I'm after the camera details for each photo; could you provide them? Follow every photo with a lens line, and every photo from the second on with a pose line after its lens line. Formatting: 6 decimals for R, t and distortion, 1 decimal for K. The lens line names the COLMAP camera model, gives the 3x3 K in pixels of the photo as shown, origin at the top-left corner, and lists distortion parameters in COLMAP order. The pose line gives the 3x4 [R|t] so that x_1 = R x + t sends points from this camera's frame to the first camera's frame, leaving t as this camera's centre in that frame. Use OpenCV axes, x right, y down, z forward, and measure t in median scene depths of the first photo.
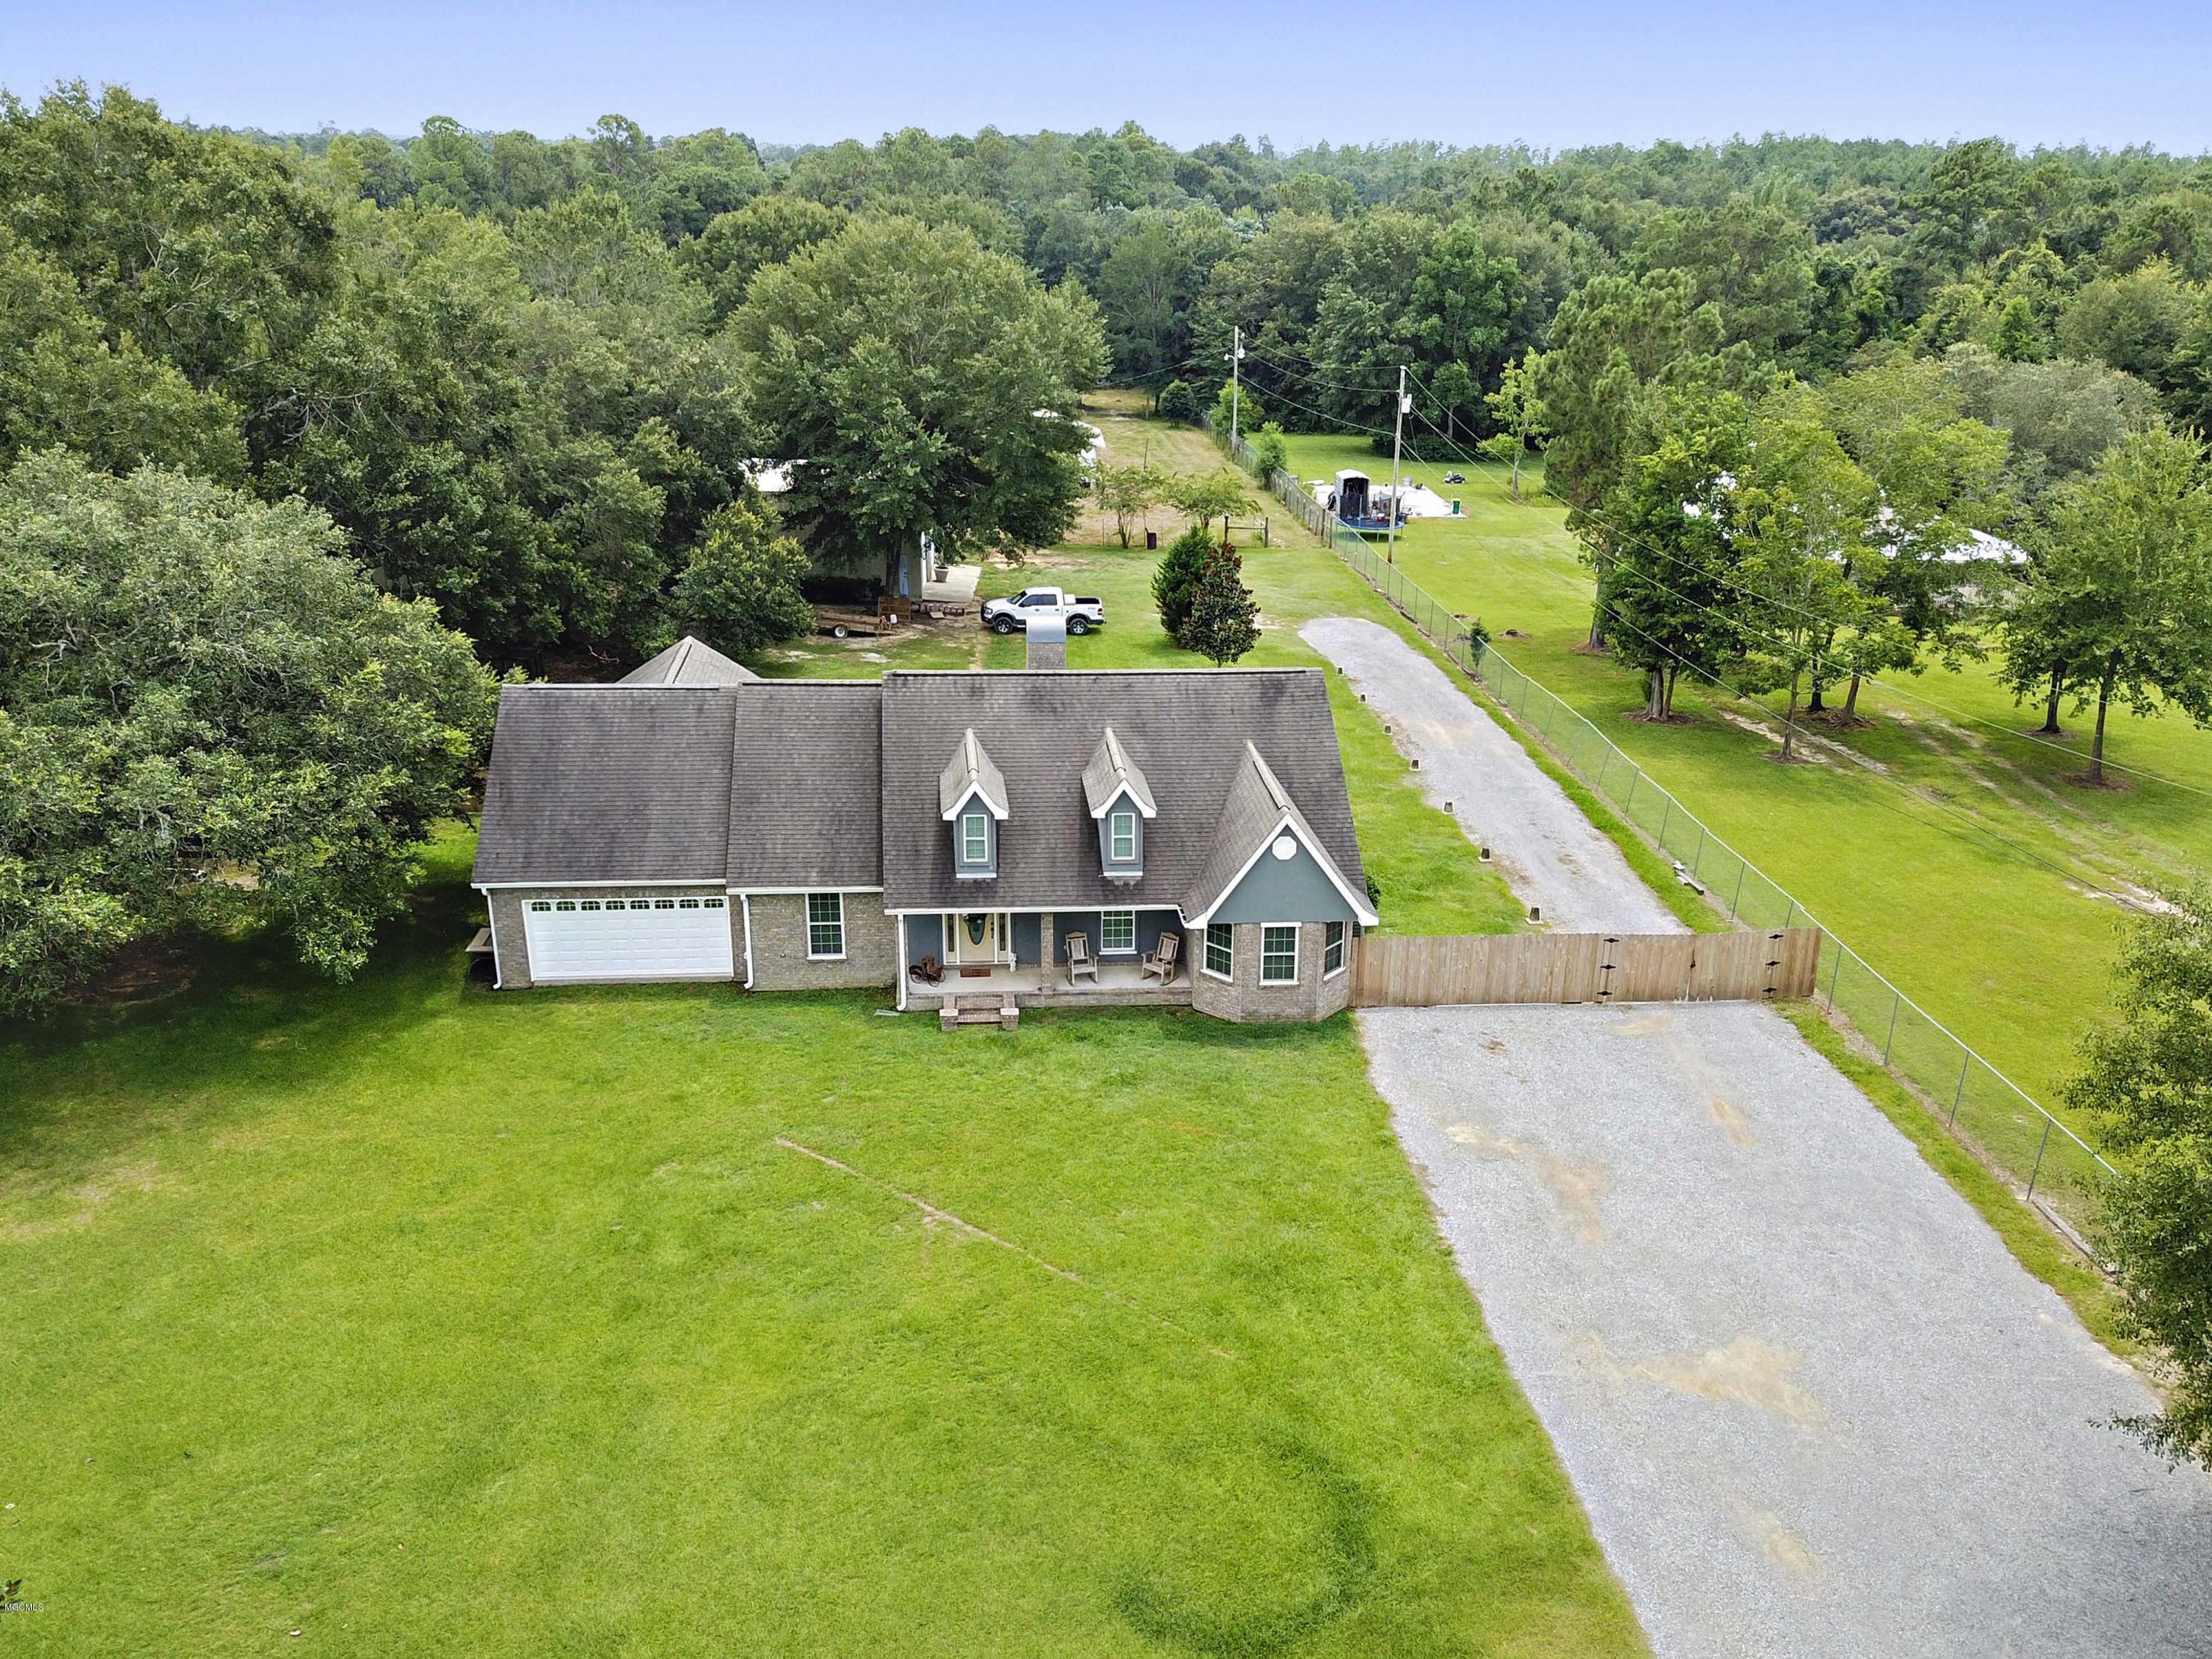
lens RADIAL K [[1806.6, 0, 1106.0], [0, 1806.6, 829.5], [0, 0, 1]] dist [0.105848, -0.280149]
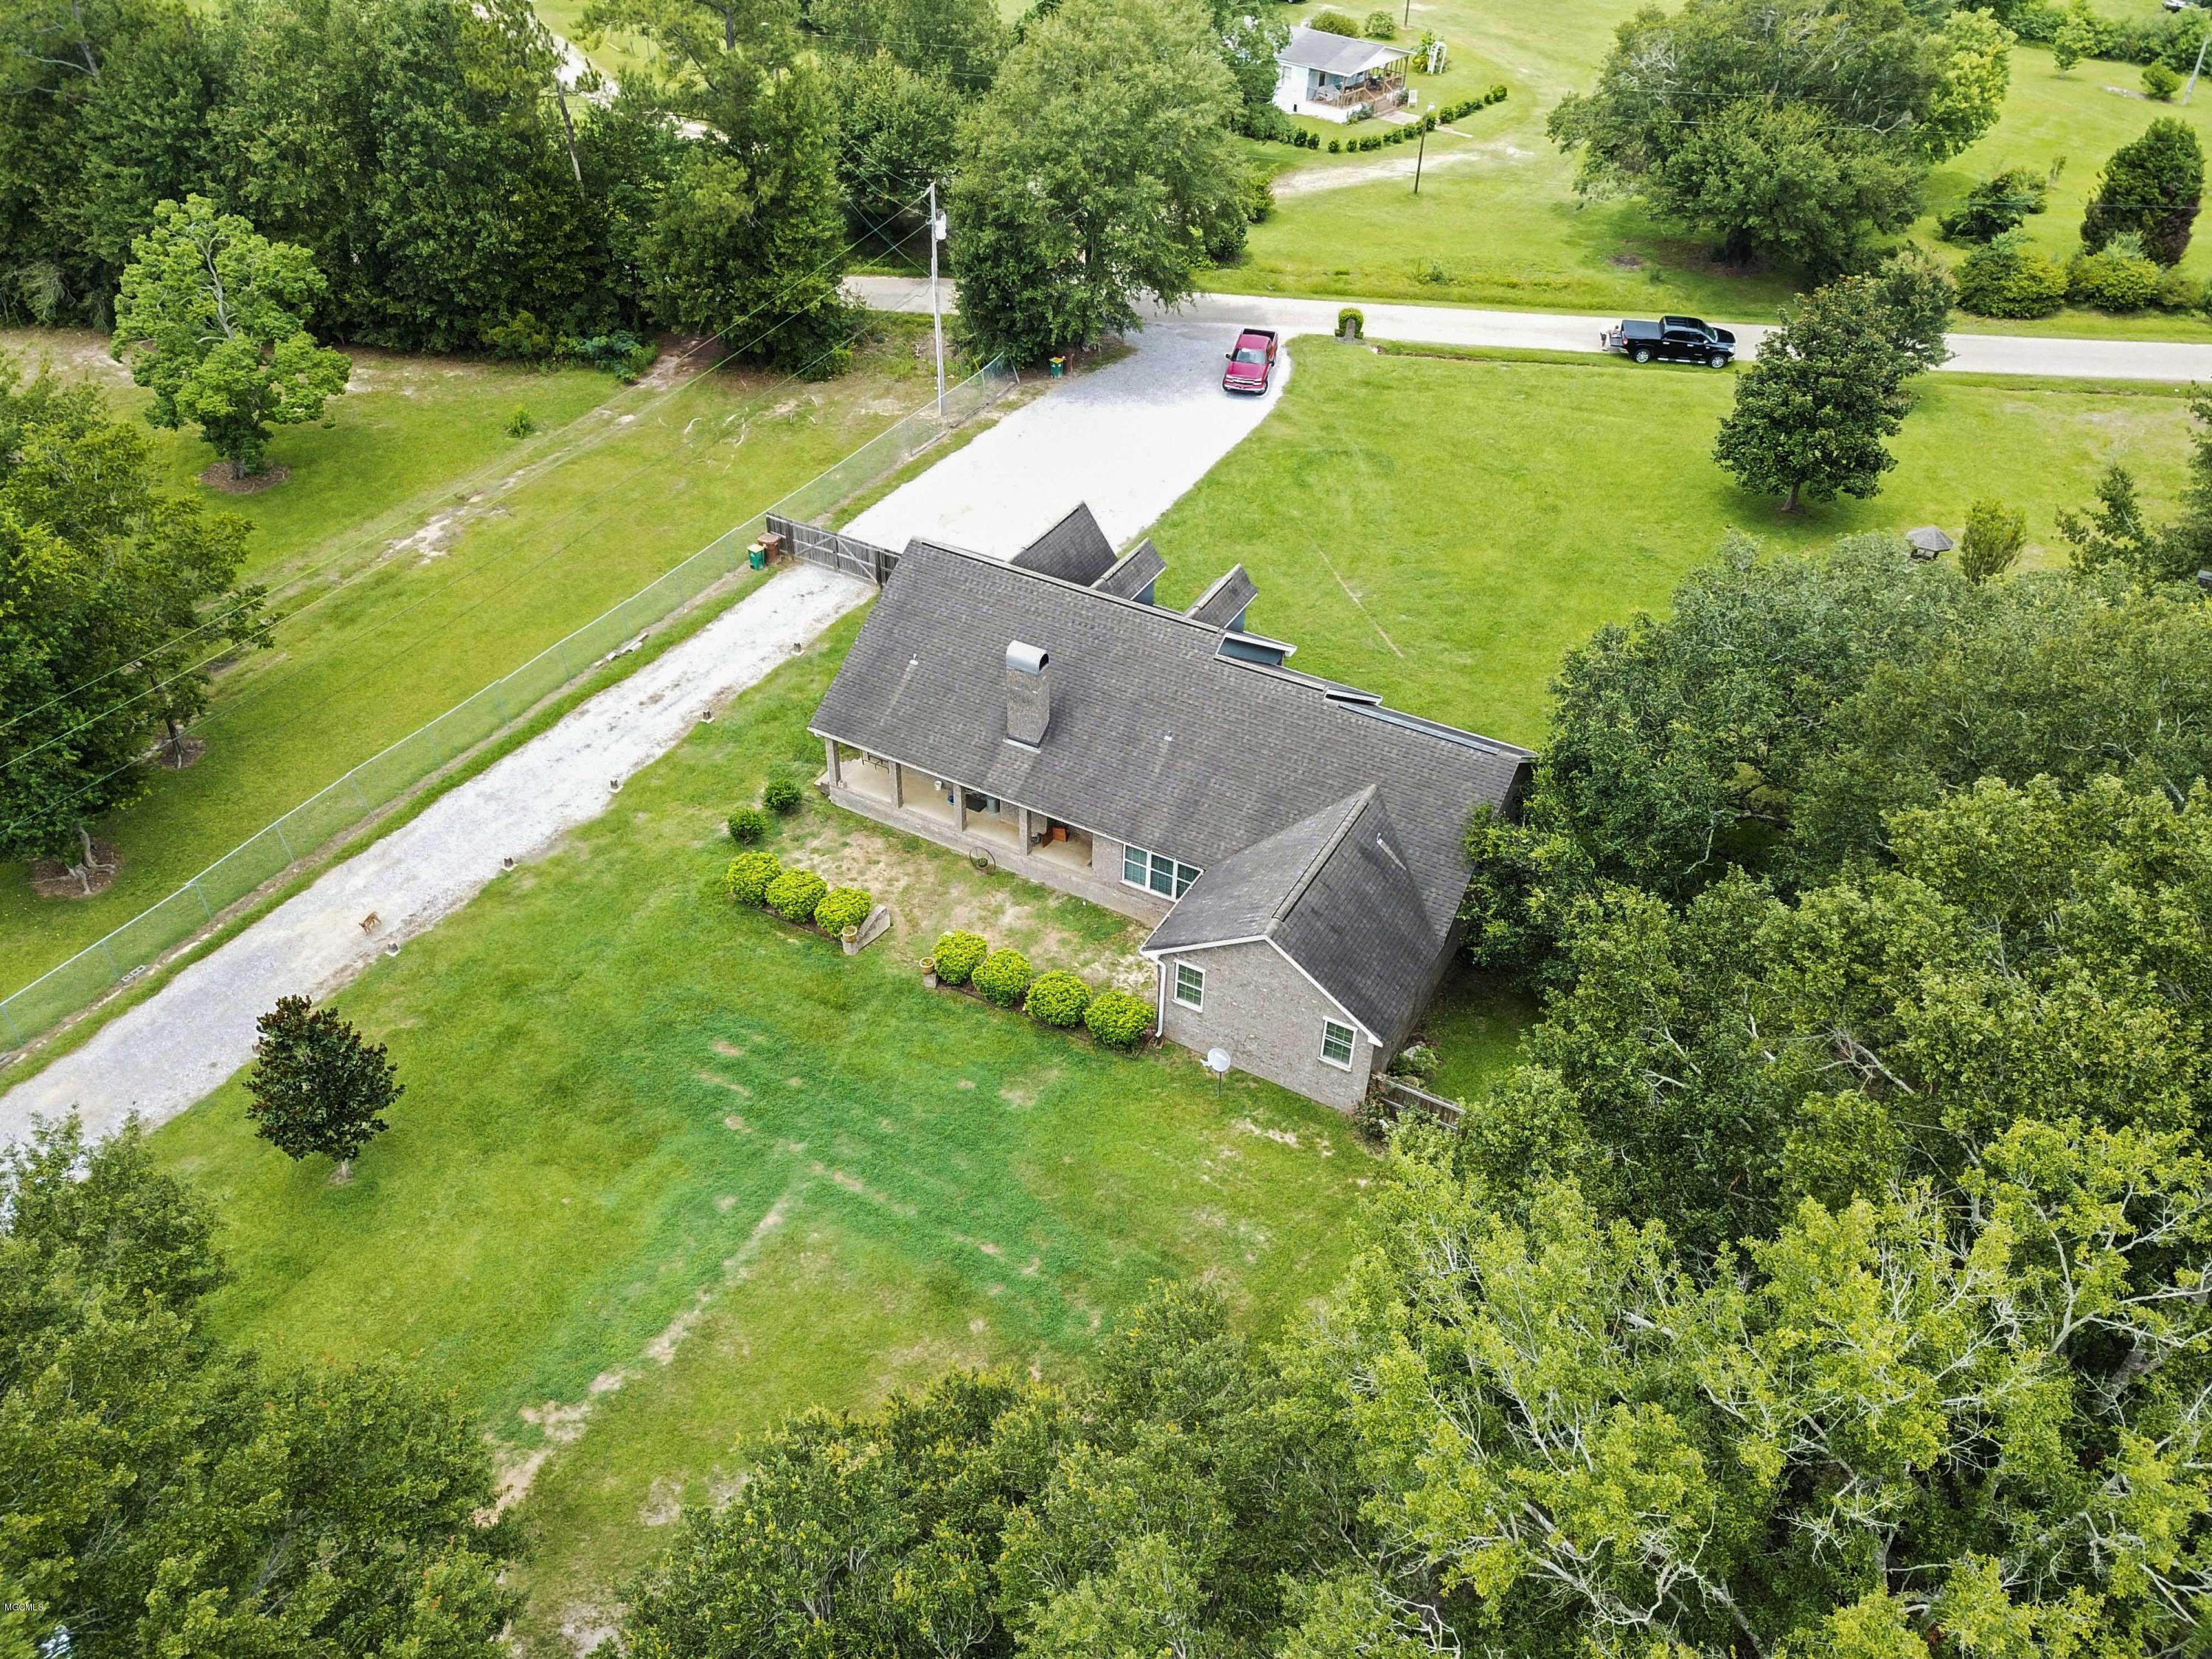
lens RADIAL K [[1680.1, 0, 1106.0], [0, 1680.1, 829.5], [0, 0, 1]] dist [0.034991, -0.003088]
pose [[-0.834064, -0.359342, 0.418581, -0.501645], [0.160425, 0.567978, 0.807257, -0.796578], [-0.527826, 0.740456, -0.416083, 1.386863]]
